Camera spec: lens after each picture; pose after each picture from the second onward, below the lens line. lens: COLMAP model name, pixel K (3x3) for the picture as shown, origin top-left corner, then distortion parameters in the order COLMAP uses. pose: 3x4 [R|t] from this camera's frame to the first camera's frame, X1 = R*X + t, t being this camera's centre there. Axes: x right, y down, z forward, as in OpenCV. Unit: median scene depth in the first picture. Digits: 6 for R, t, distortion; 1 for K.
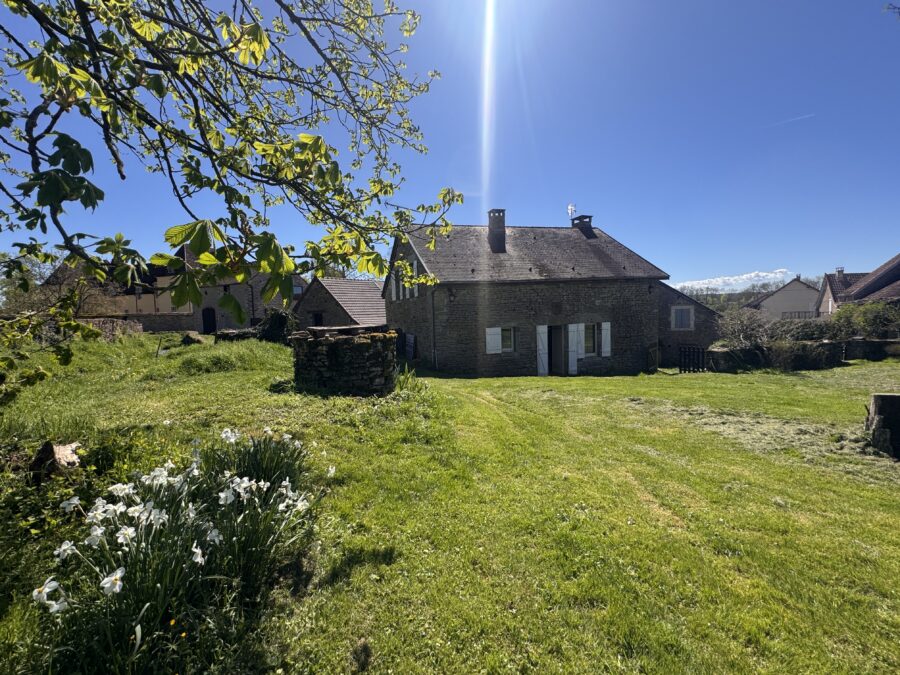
lens RADIAL K [[399.2, 0, 457.5], [0, 399.2, 338.1], [0, 0, 1]] dist [0.003318, -0.002083]
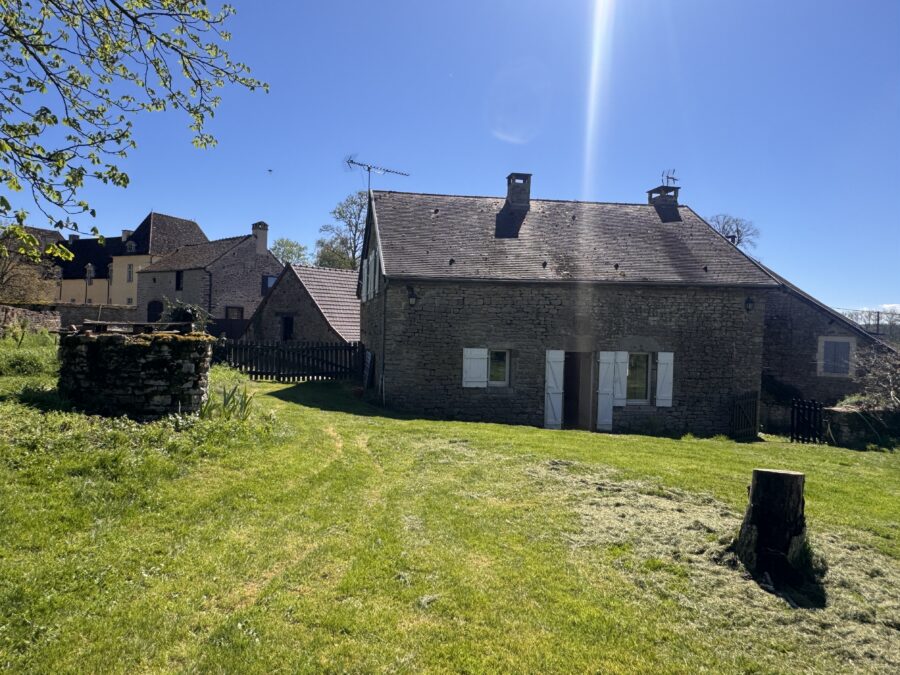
lens RADIAL K [[609.0, 0, 458.1], [0, 609.0, 339.1], [0, 0, 1]] dist [0.001516, -0.000108]
pose [[0.986631, 0.062532, -0.150498, 0.257063], [-0.069522, 0.996711, -0.041639, 0.003381], [0.147399, 0.051546, 0.987733, -0.006421]]
